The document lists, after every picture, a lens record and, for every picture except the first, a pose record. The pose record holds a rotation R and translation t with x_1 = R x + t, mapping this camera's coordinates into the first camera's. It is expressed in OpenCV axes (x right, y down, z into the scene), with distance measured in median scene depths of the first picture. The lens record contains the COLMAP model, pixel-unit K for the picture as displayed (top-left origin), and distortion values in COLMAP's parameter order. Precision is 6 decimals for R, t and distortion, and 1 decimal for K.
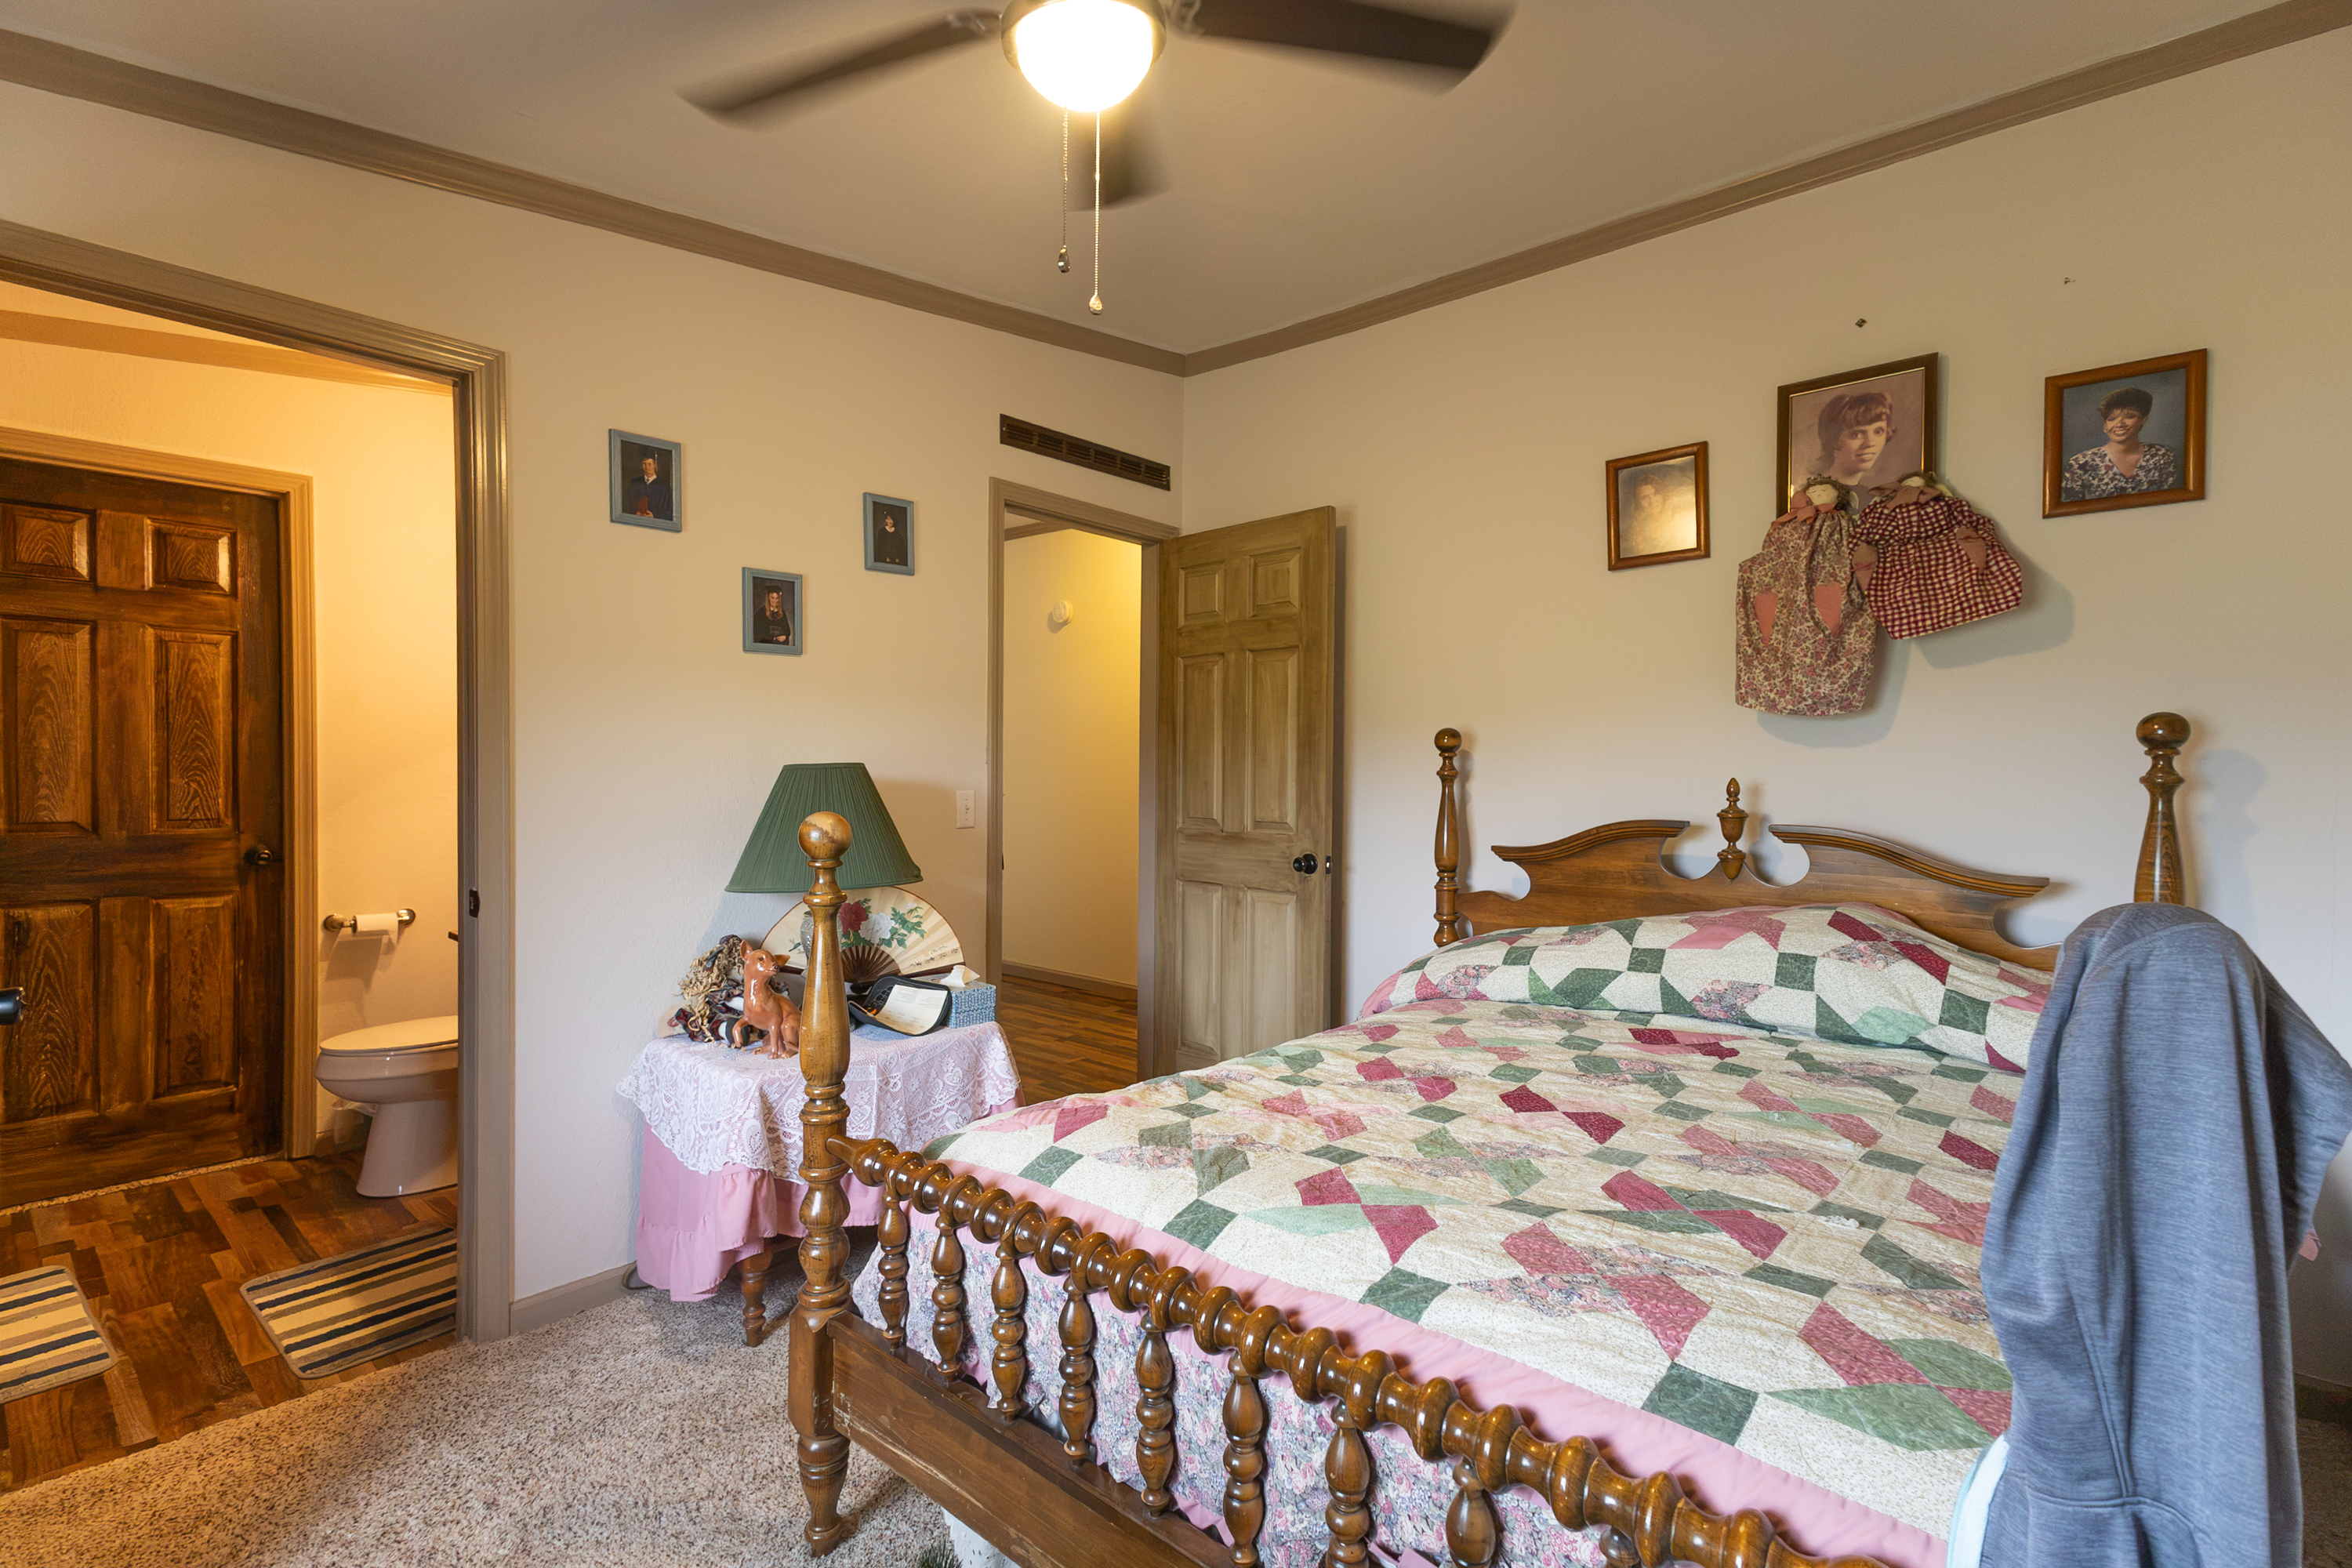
lens RADIAL K [[1089.2, 0, 1178.1], [0, 1089.2, 777.8], [0, 0, 1]] dist [0.028913, -0.007967]
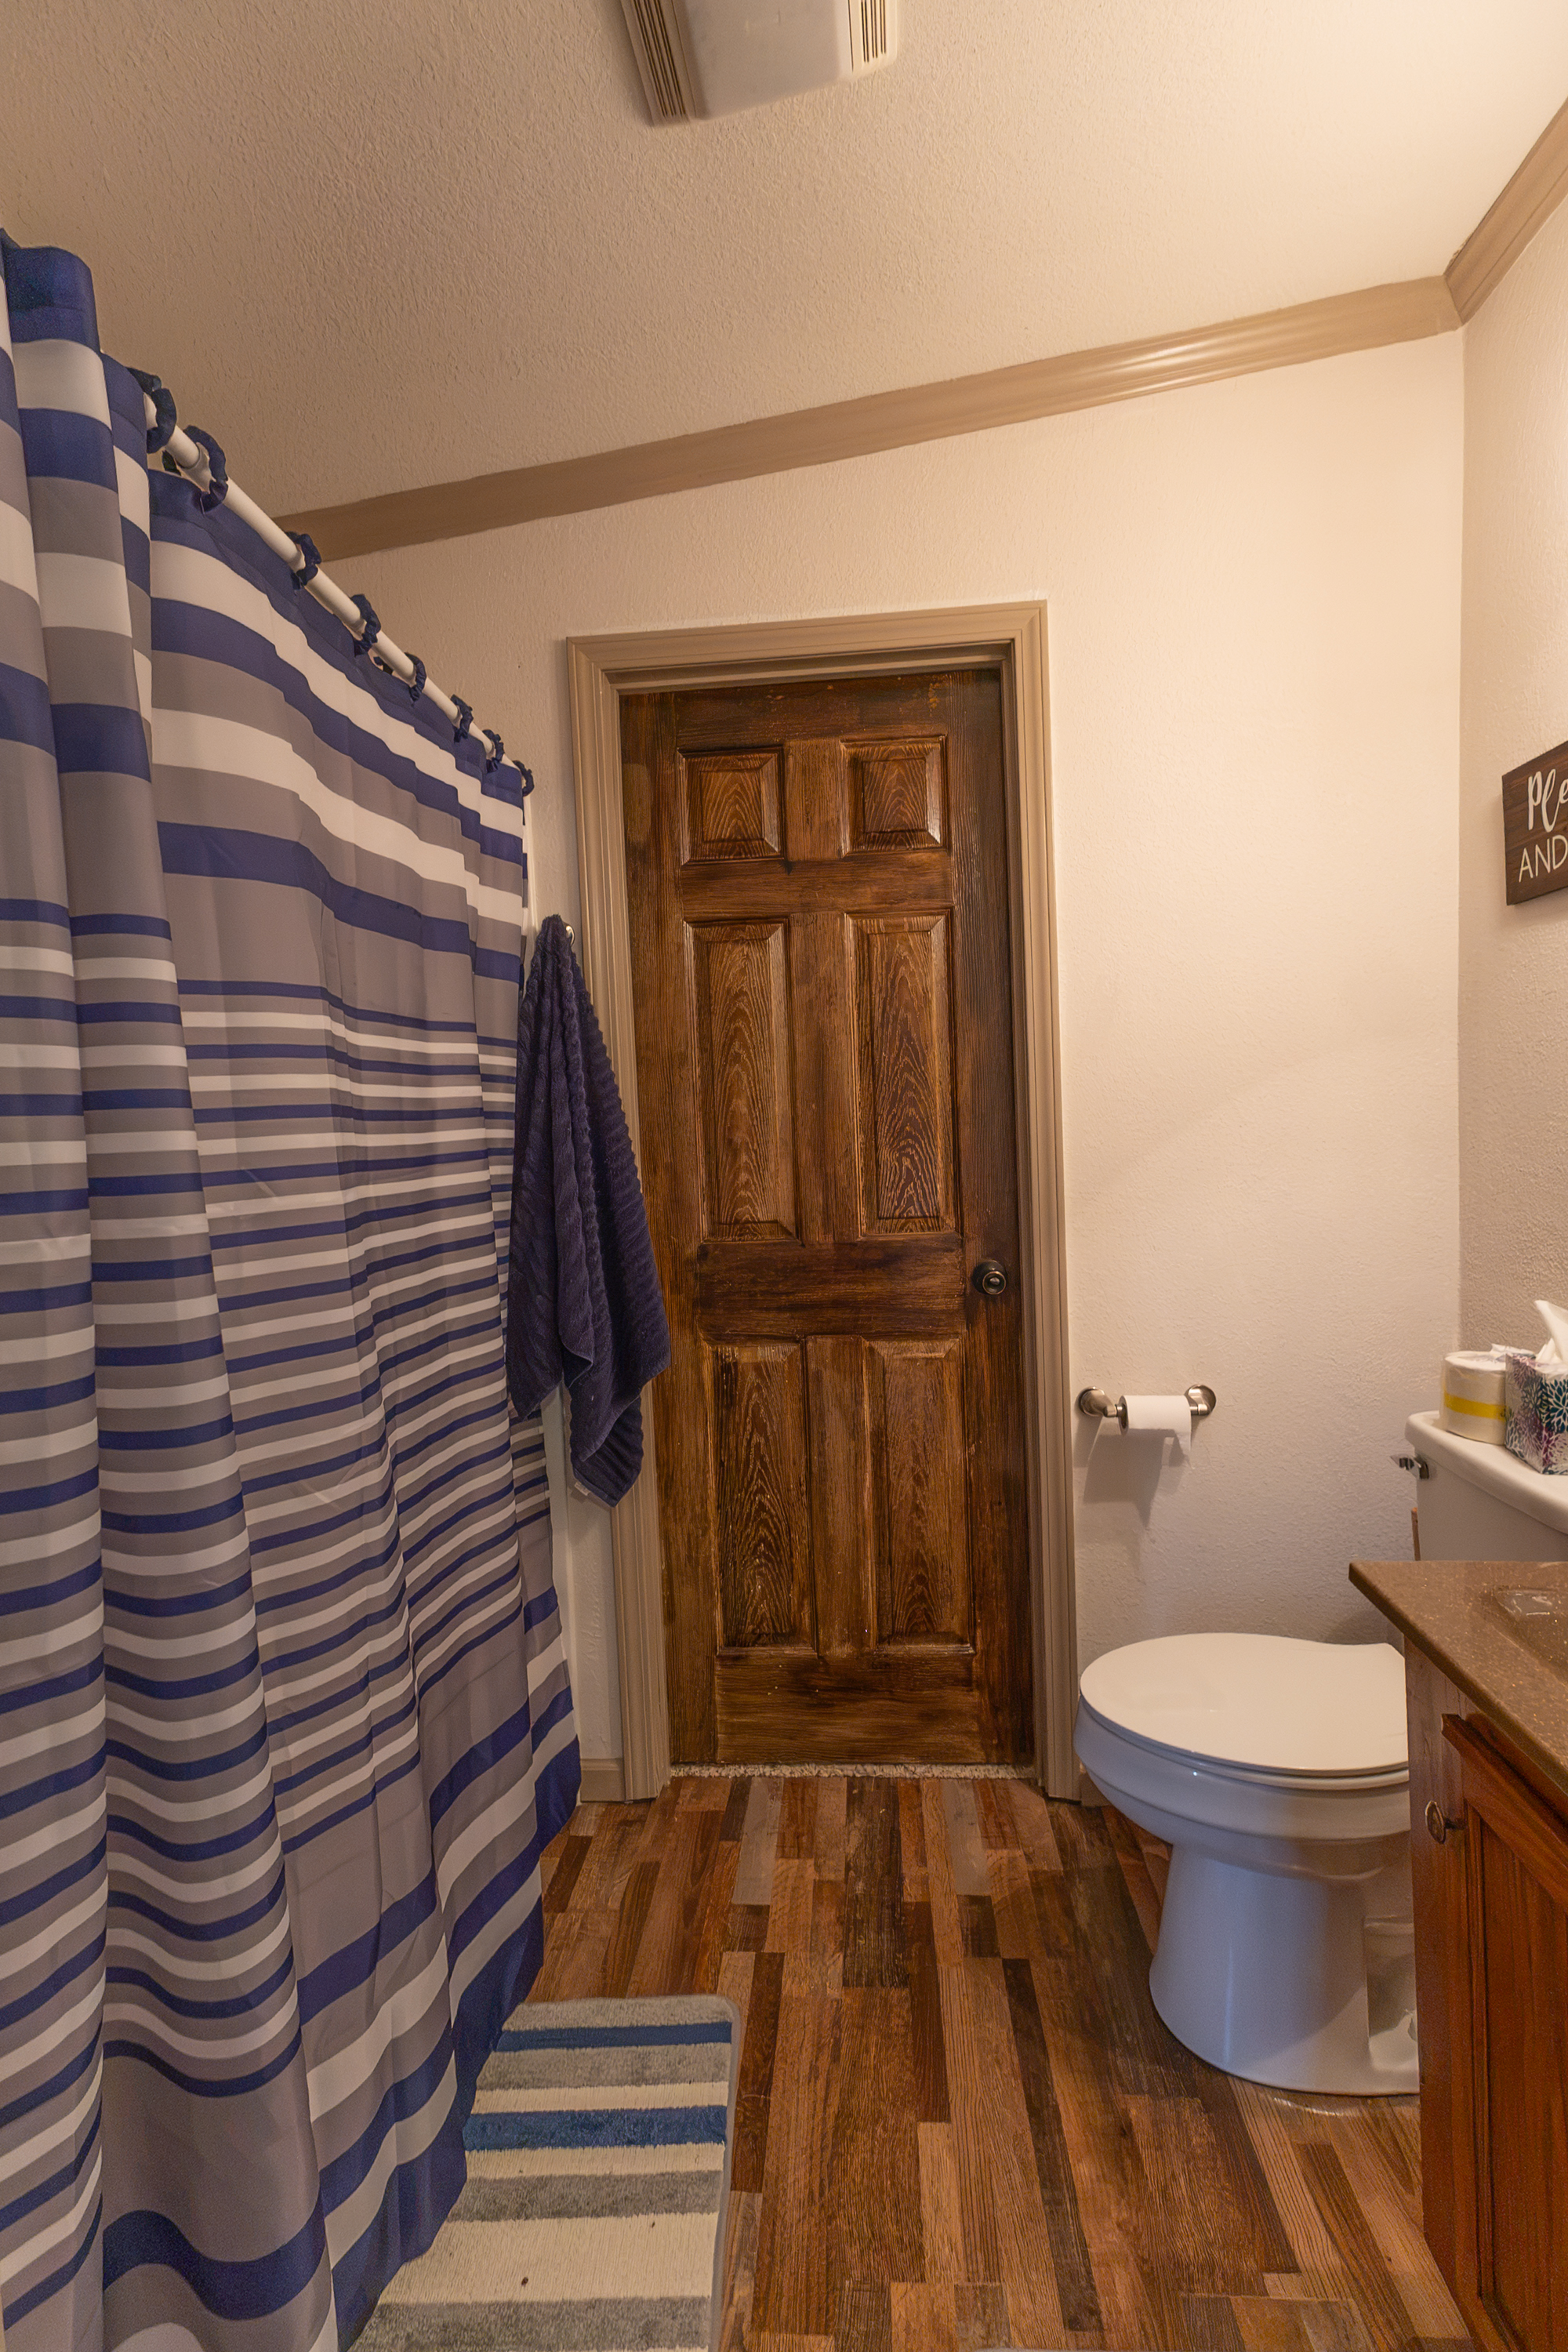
lens RADIAL K [[1089.2, 0, 794.6], [0, 1089.2, 1178.1], [0, 0, 1]] dist [0.028913, -0.007967]
pose [[0.616725, 0.007432, -0.787144, -0.448689], [0.031575, 0.998917, 0.034170, -0.007964], [0.786545, -0.045928, 0.615822, 0.579400]]
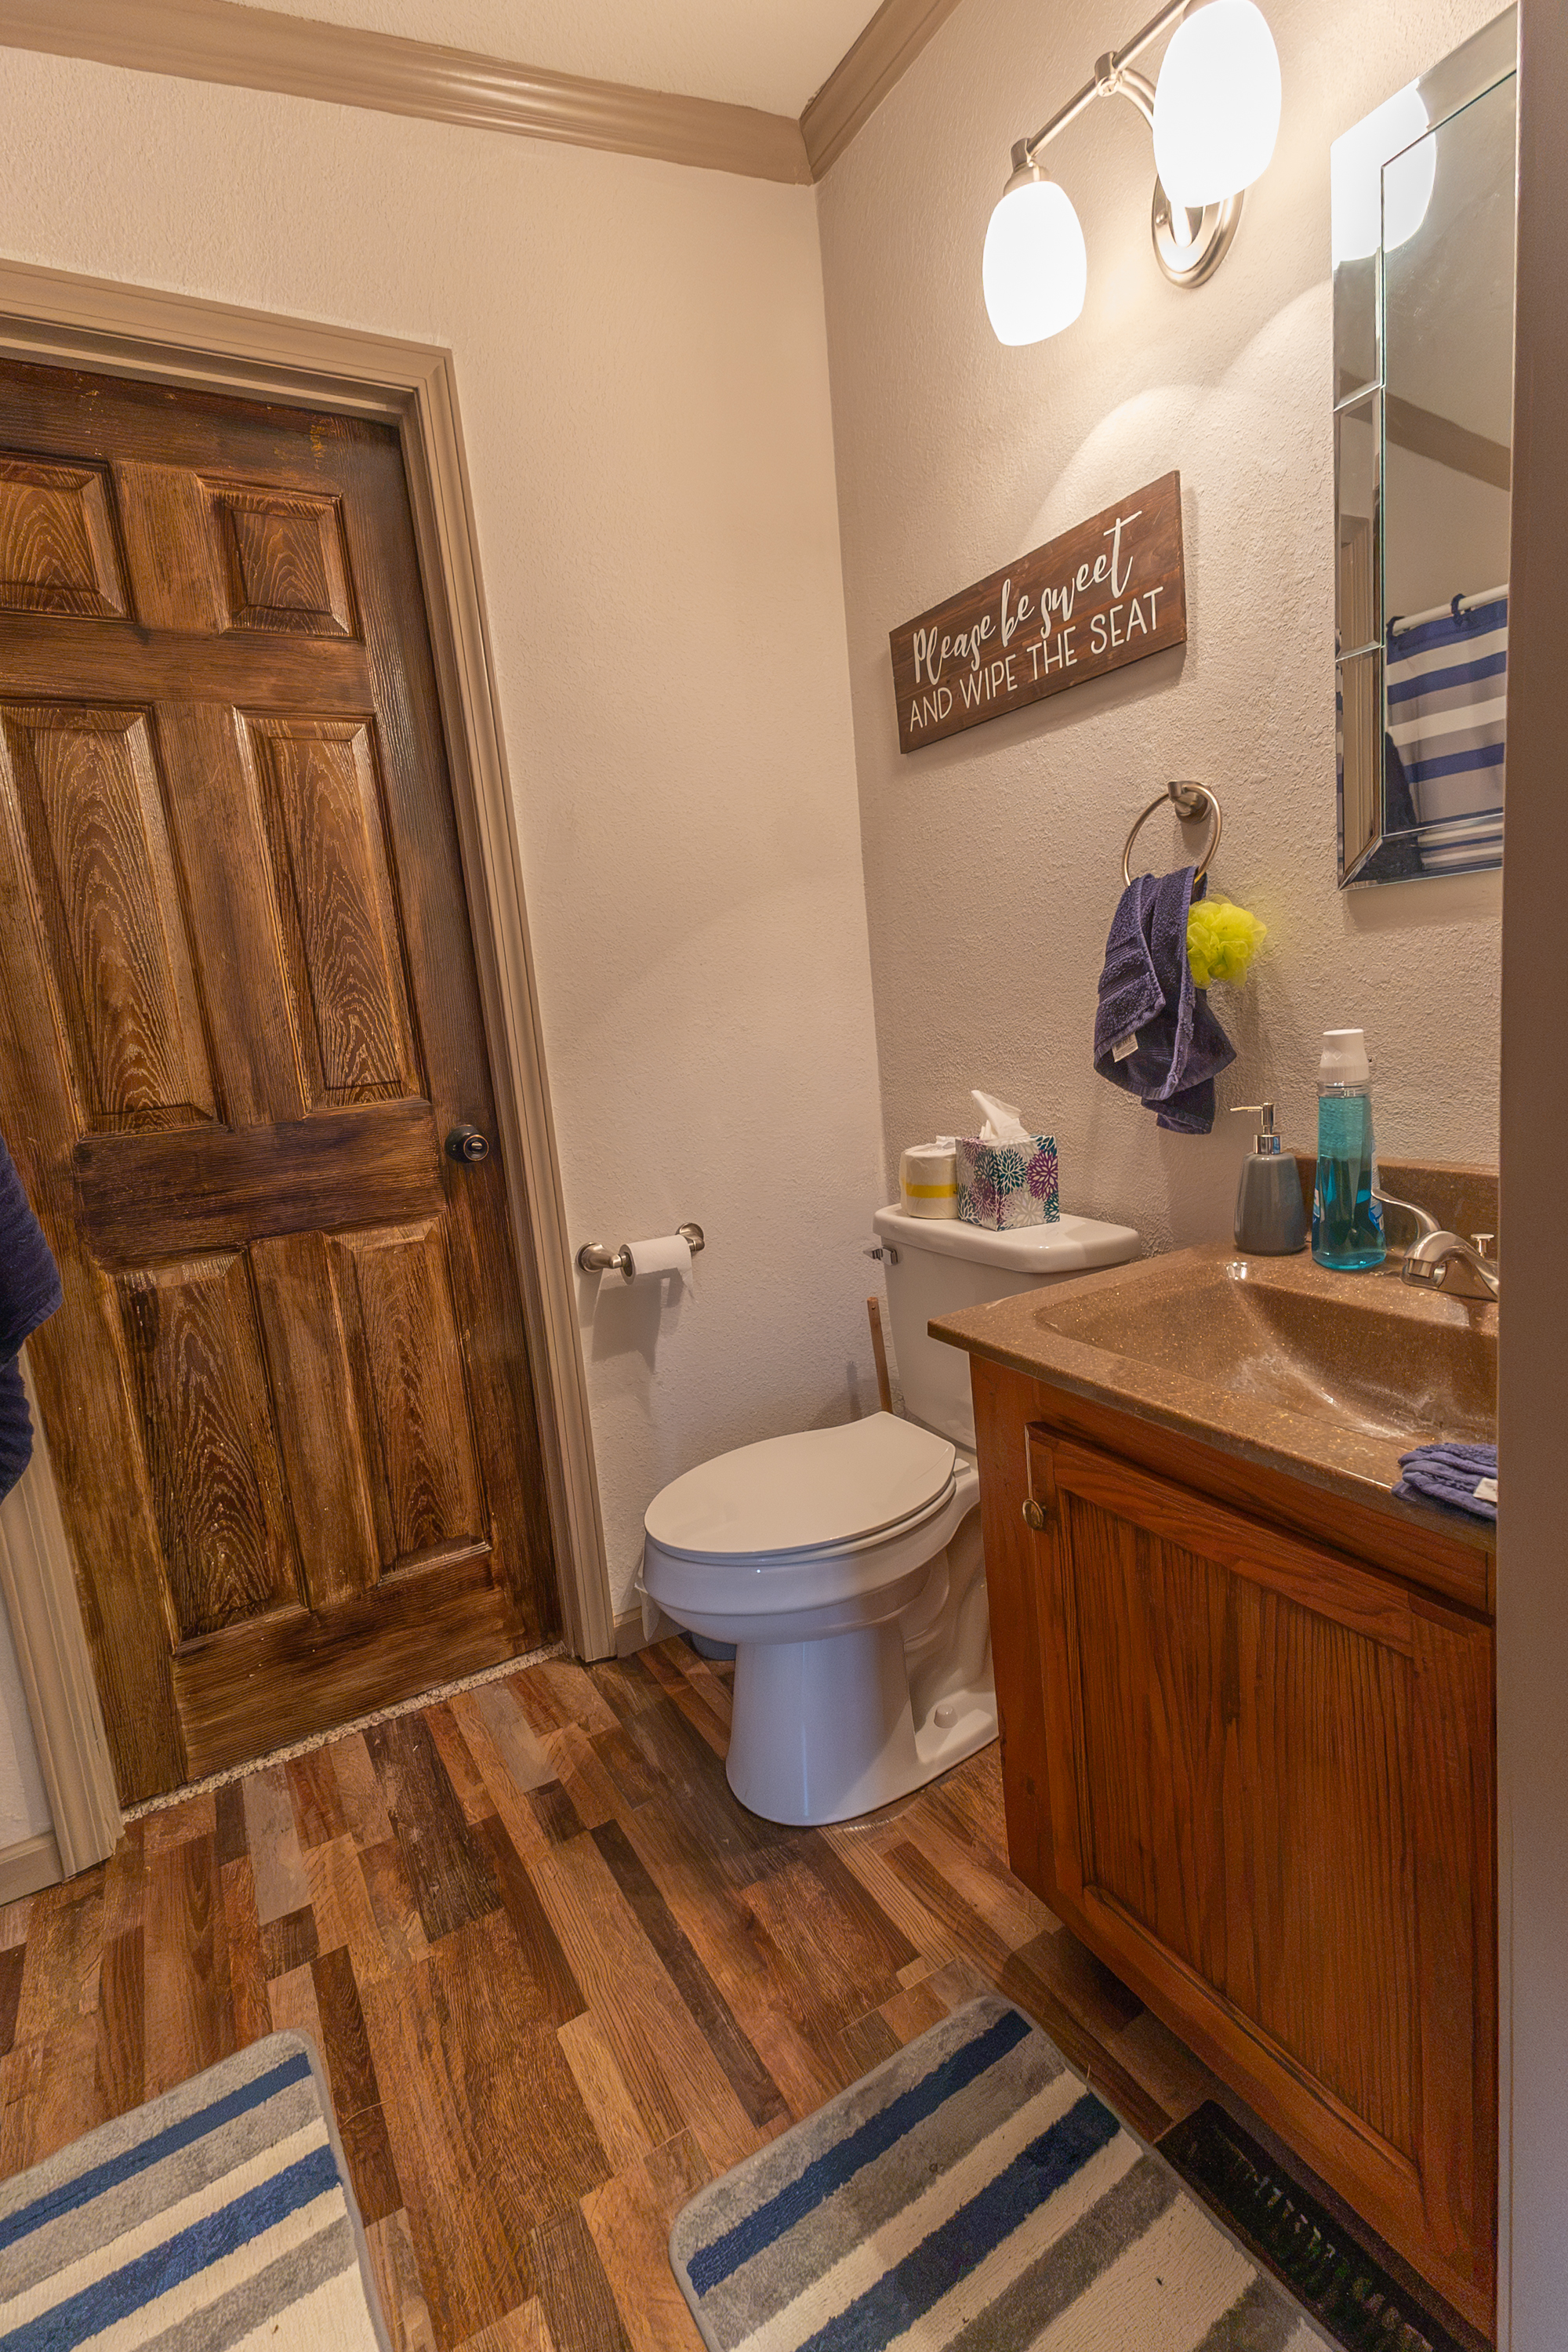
lens RADIAL K [[1089.2, 0, 775.7], [0, 1089.2, 1168.1], [0, 0, 1]] dist [0.028913, -0.007967]
pose [[0.944350, -0.043492, -0.326054, -0.536800], [0.093472, 0.985840, 0.139221, 0.022411], [0.315382, -0.161950, 0.935044, 0.569992]]
